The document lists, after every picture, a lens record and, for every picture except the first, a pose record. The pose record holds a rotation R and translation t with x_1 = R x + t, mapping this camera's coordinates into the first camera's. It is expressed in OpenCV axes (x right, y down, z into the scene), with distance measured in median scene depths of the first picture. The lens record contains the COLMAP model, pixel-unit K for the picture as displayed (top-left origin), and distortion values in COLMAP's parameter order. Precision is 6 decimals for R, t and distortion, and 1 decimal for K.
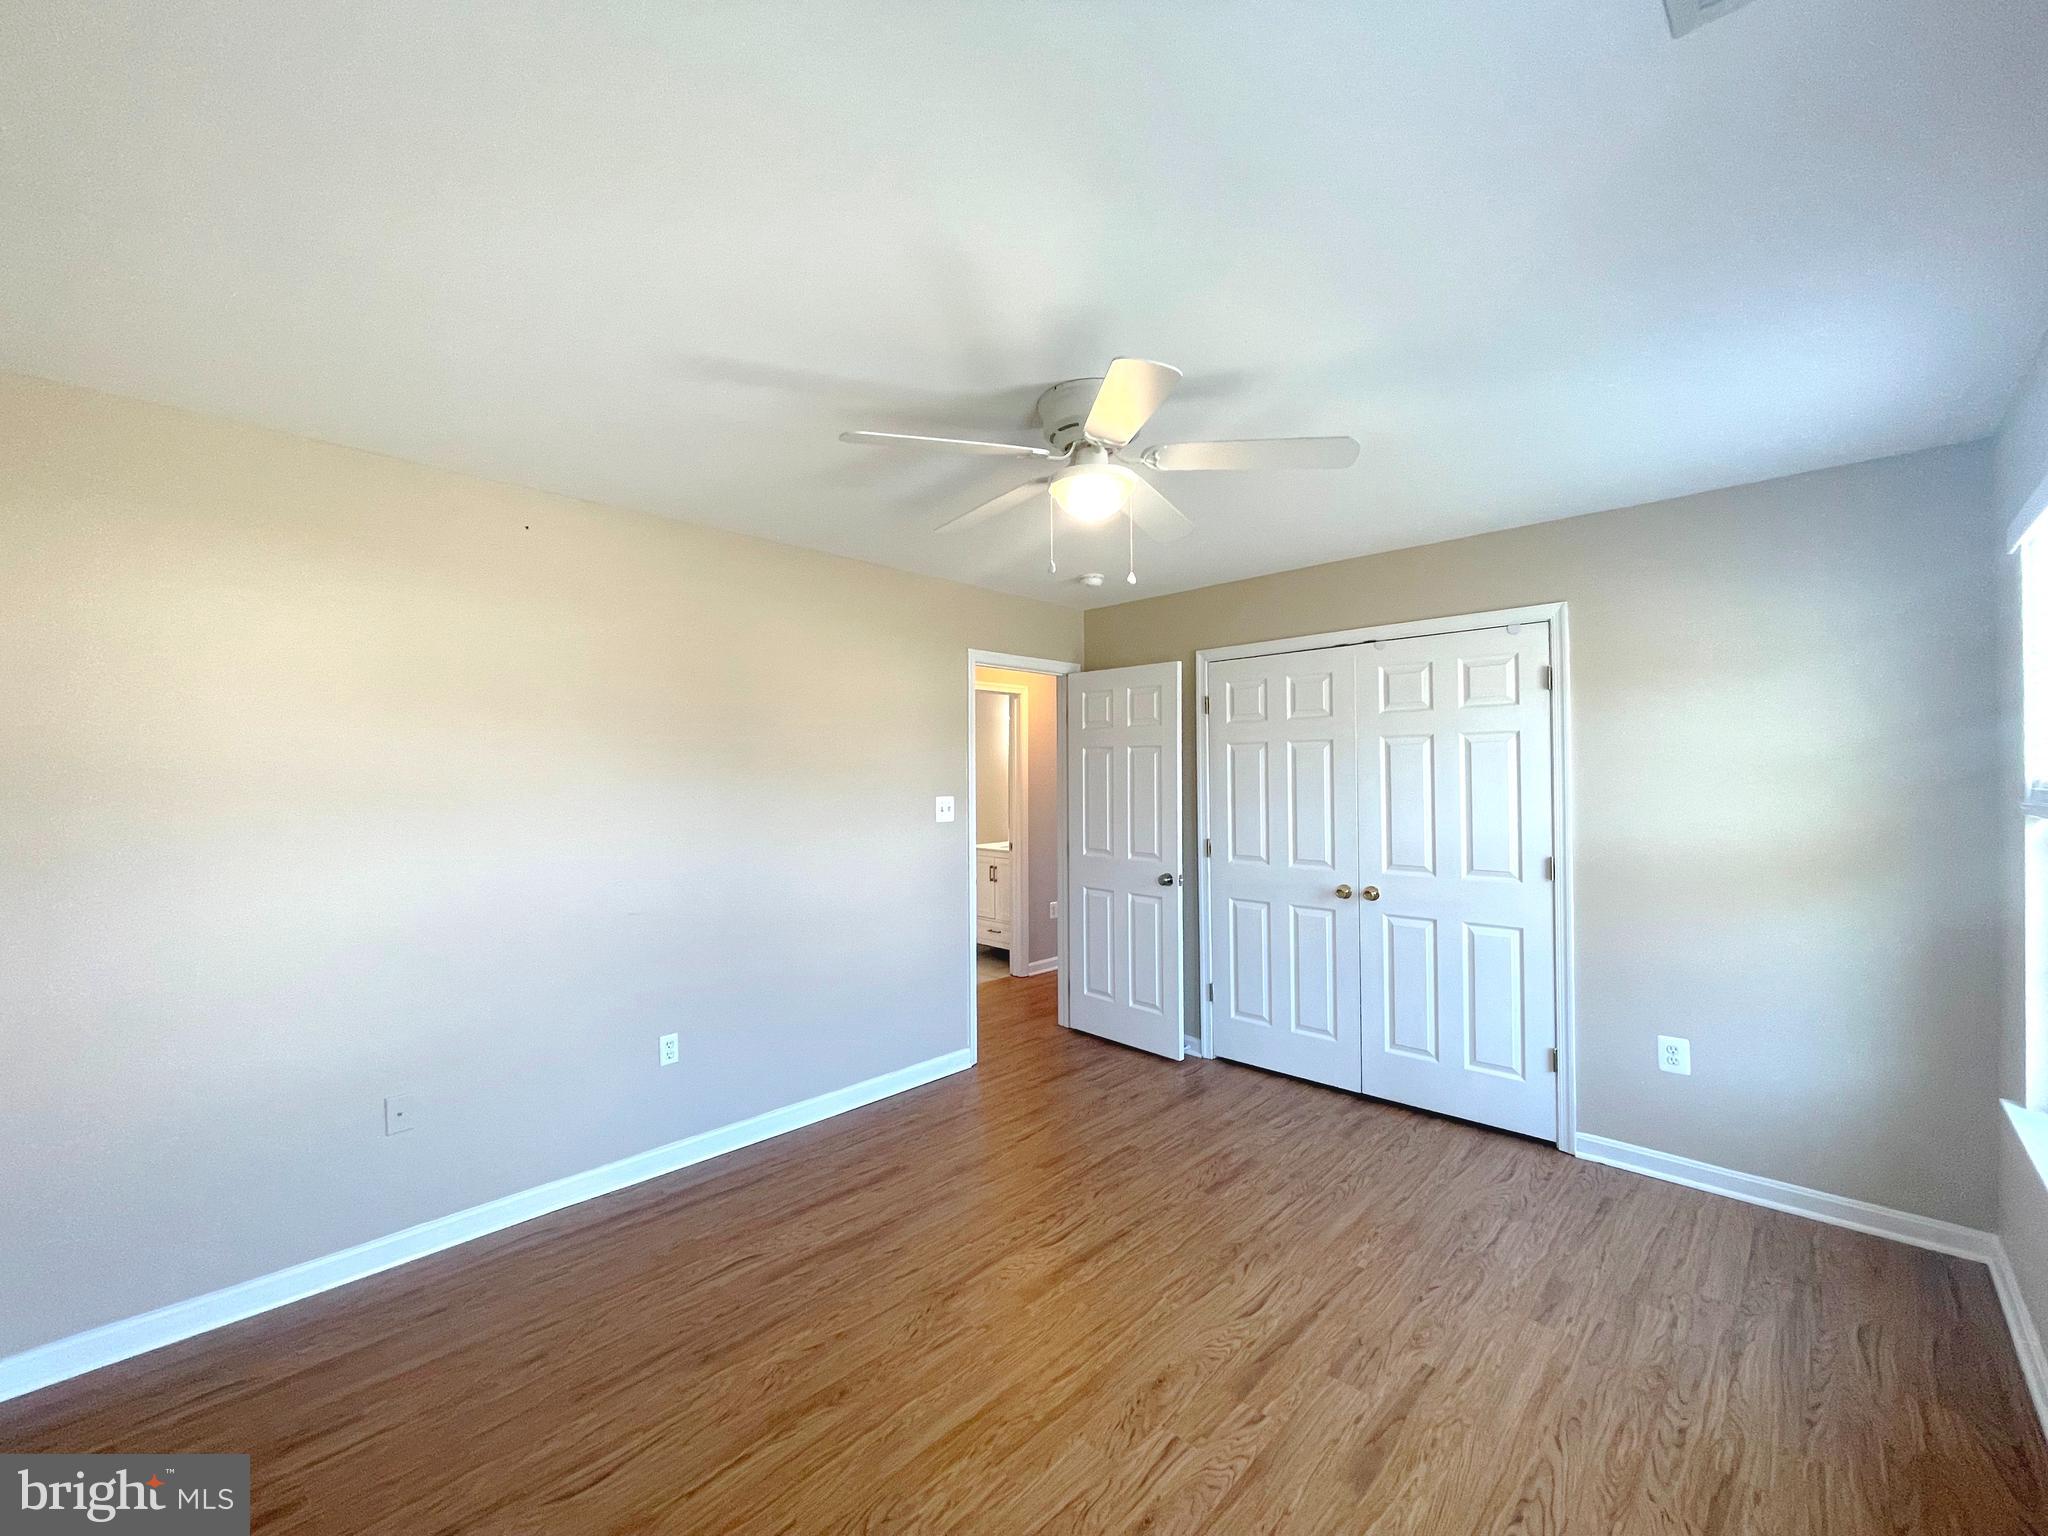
lens RADIAL K [[828.5, 0, 1029.0], [0, 828.5, 774.1], [0, 0, 1]] dist [0.026943, 0.000463]
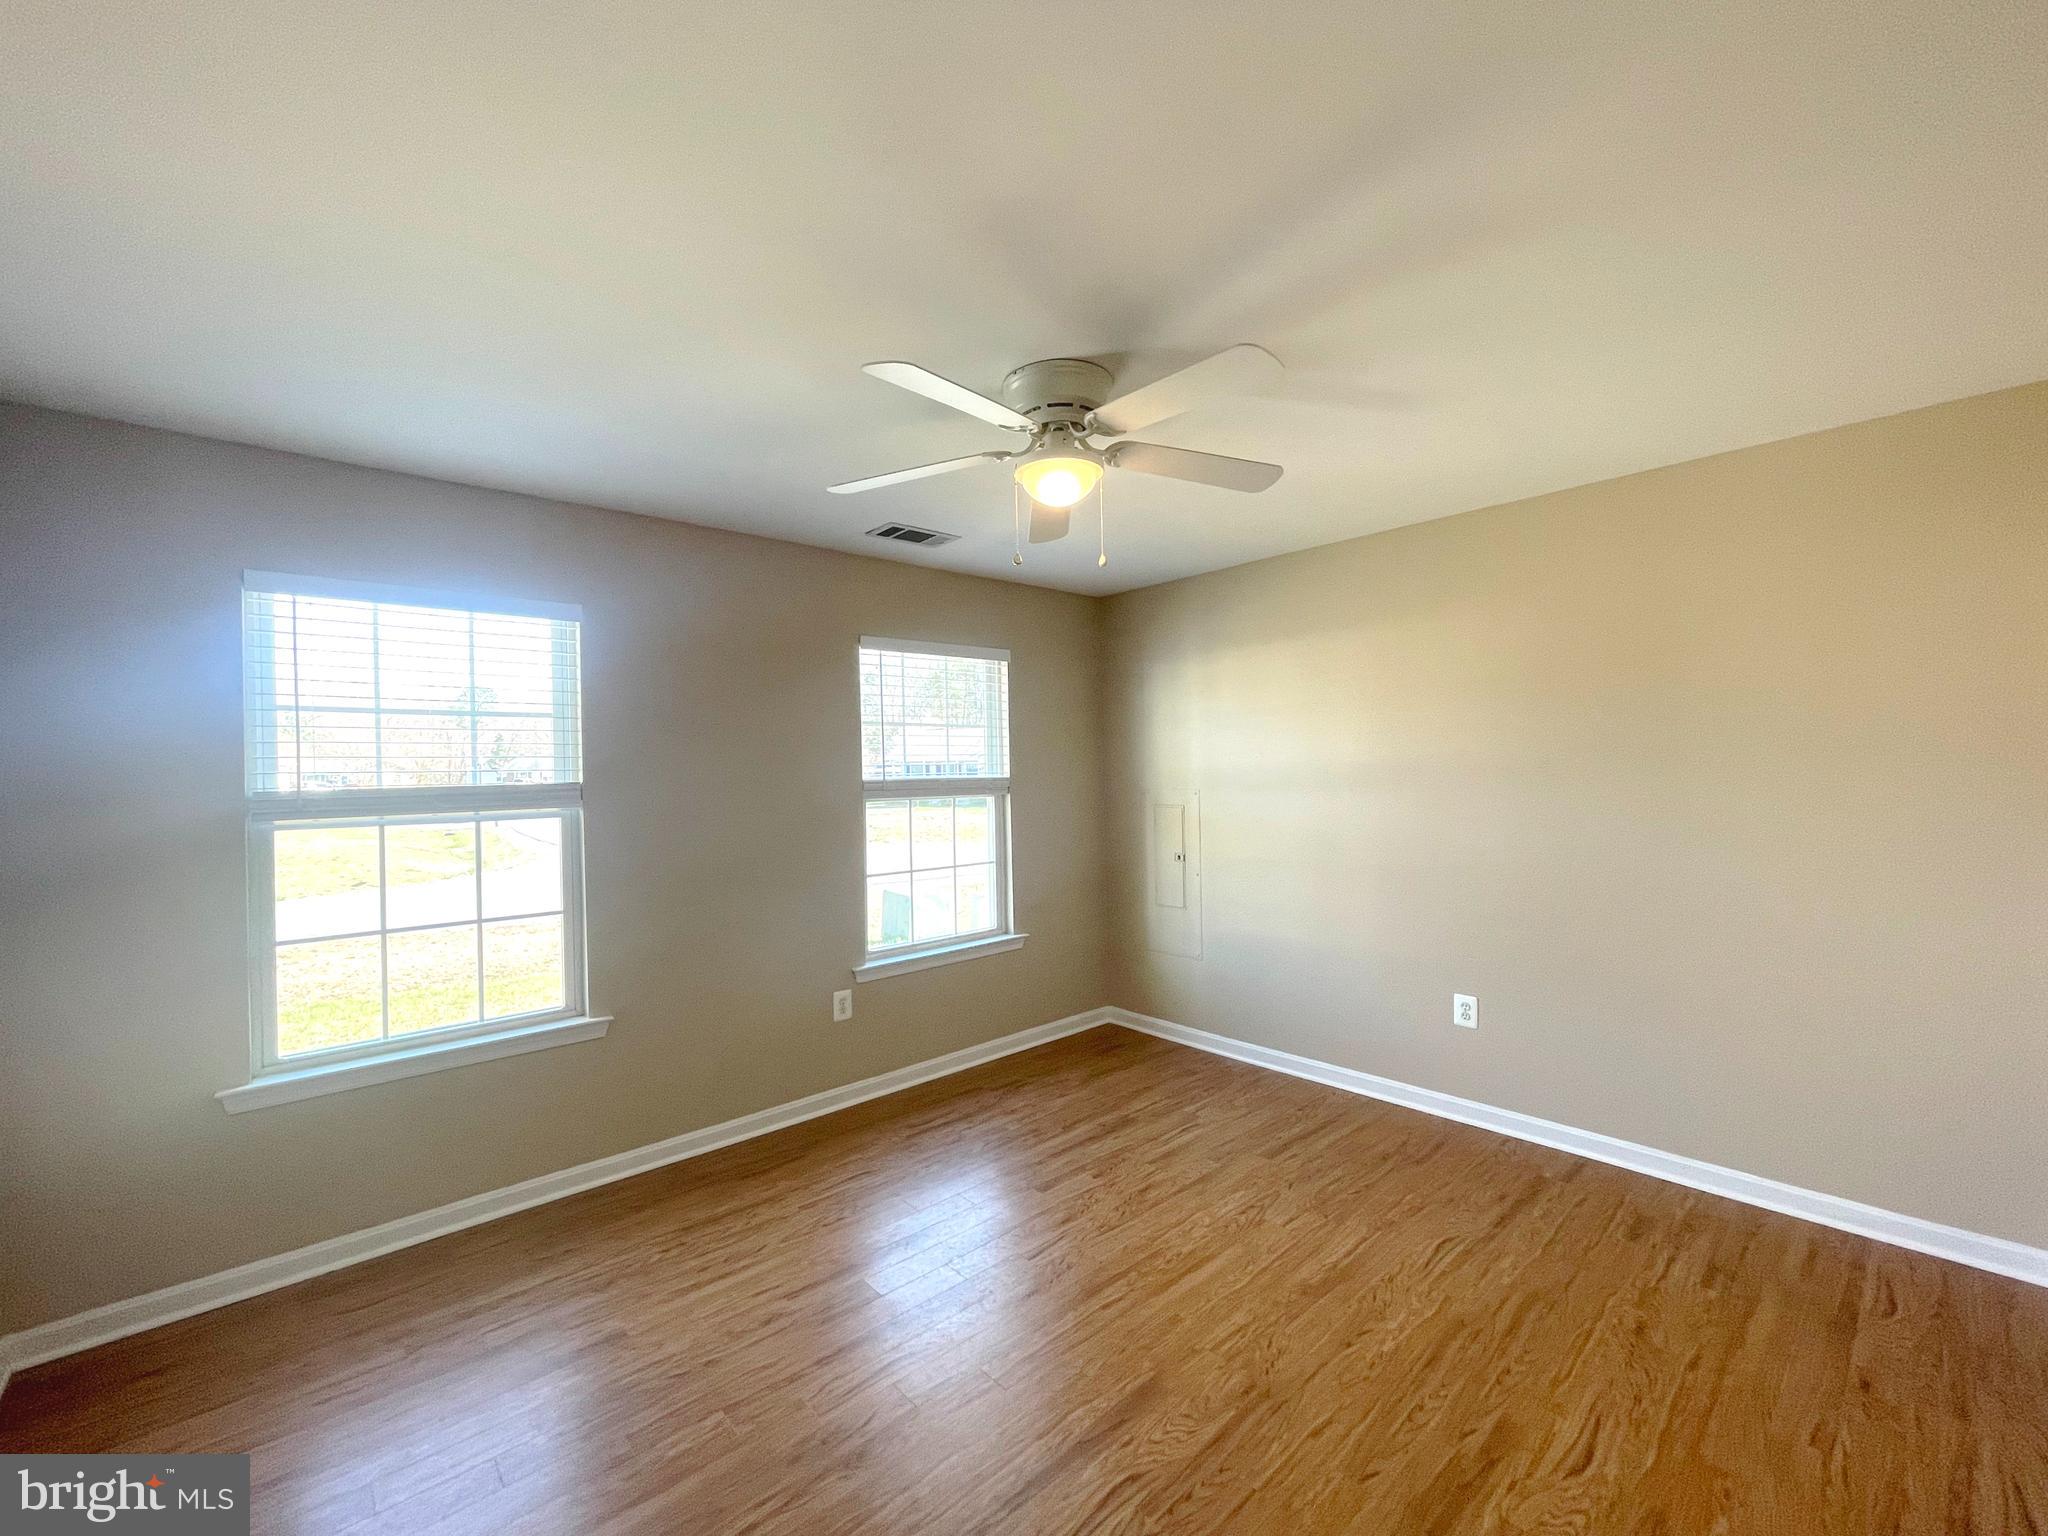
lens RADIAL K [[751.9, 0, 1007.9], [0, 751.9, 771.7], [0, 0, 1]] dist [-0.000923, 0.000440]
pose [[-0.993788, 0.019294, 0.109603, 0.055271], [0.018507, 0.999795, -0.008189, 0.011835], [-0.109738, -0.006110, -0.993942, 1.949917]]
